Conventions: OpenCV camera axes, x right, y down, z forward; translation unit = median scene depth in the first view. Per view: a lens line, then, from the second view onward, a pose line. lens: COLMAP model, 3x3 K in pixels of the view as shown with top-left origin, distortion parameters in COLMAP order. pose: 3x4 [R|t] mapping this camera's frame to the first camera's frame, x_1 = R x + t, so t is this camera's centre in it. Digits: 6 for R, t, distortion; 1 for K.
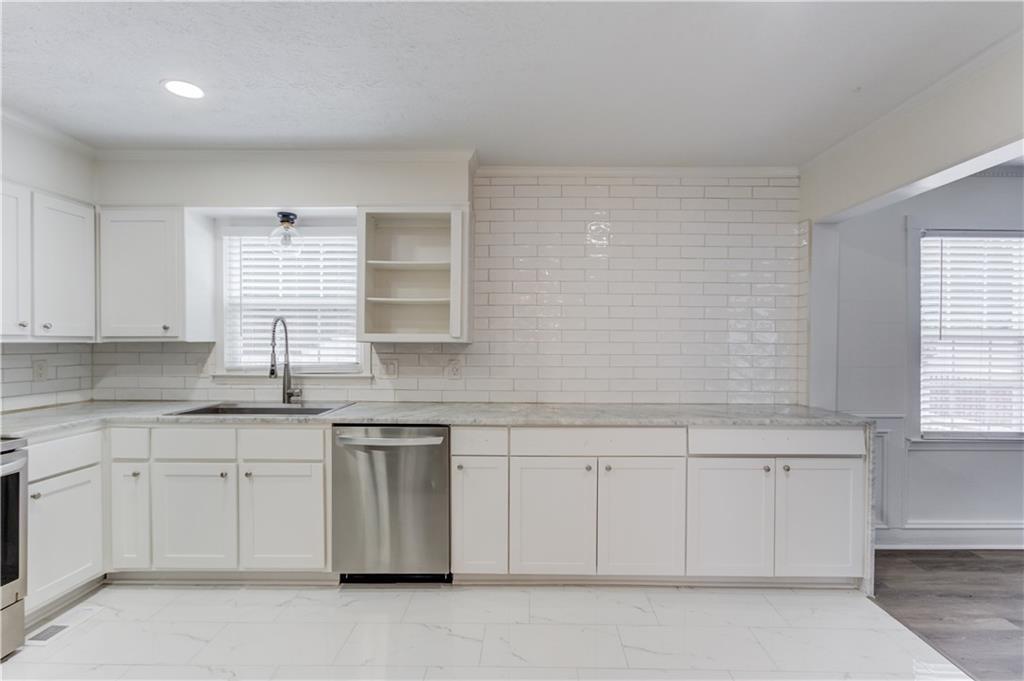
lens RADIAL K [[492.9, 0, 509.2], [0, 492.9, 349.5], [0, 0, 1]] dist [-0.018867, 0.000531]
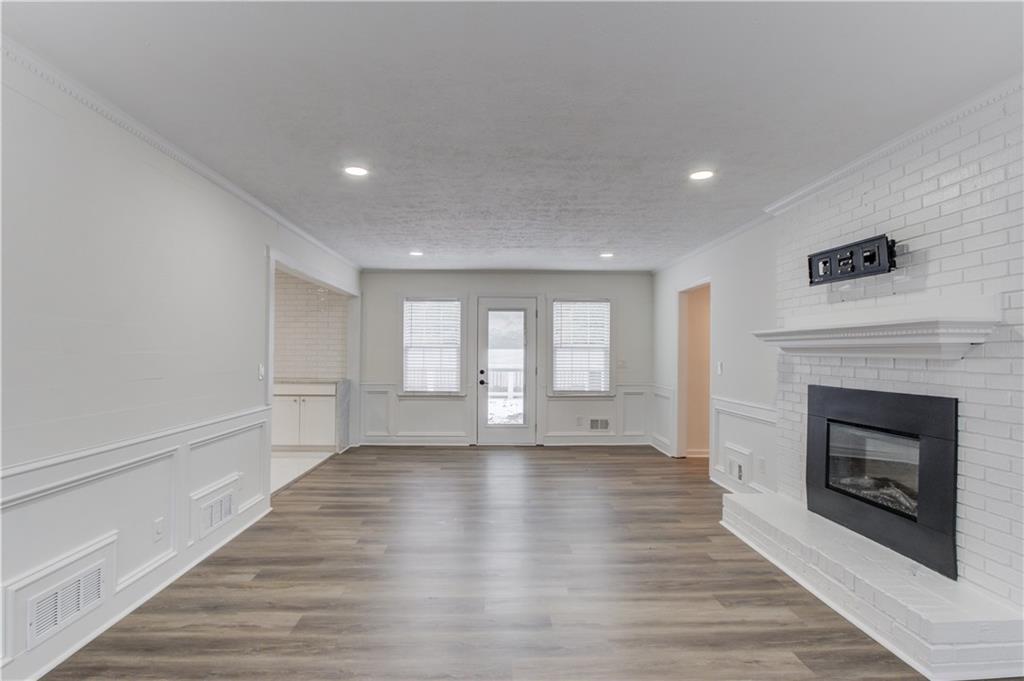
lens RADIAL K [[492.9, 0, 509.2], [0, 492.9, 349.5], [0, 0, 1]] dist [-0.018867, 0.000531]
pose [[0.999122, 0.007183, 0.041263, 1.487918], [-0.006303, 0.999750, -0.021432, 0.034879], [-0.041407, 0.021153, 0.998918, -1.494017]]
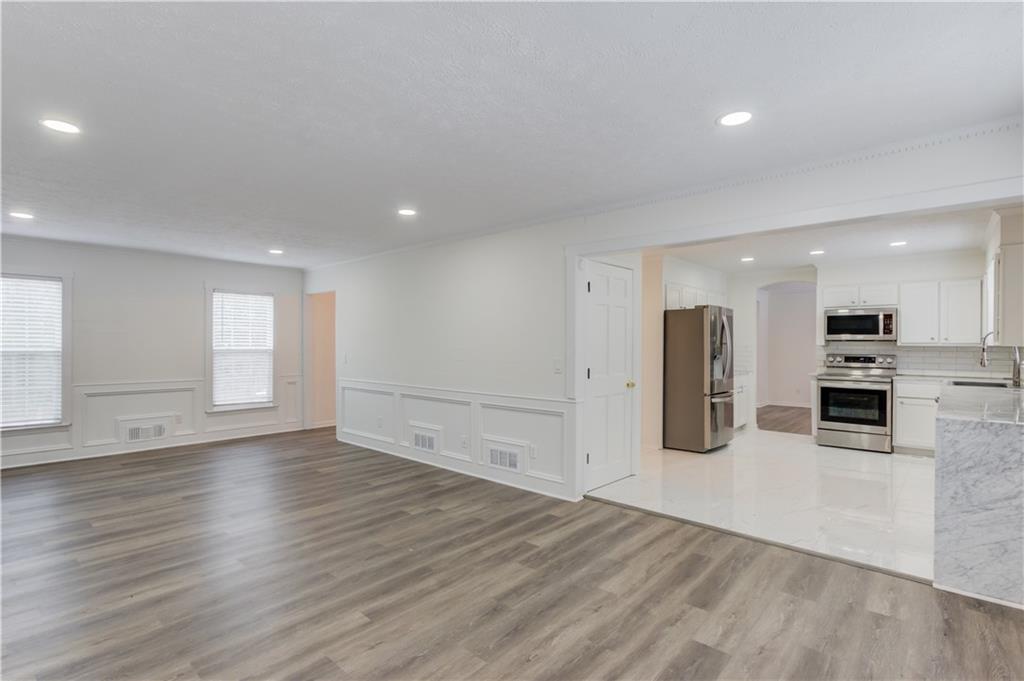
lens RADIAL K [[492.9, 0, 509.2], [0, 492.9, 349.5], [0, 0, 1]] dist [-0.018867, 0.000531]
pose [[-0.665366, 0.001104, -0.746516, 2.132389], [-0.014452, 0.999792, 0.014359, -0.000717], [0.746377, 0.020343, -0.665212, 0.987787]]
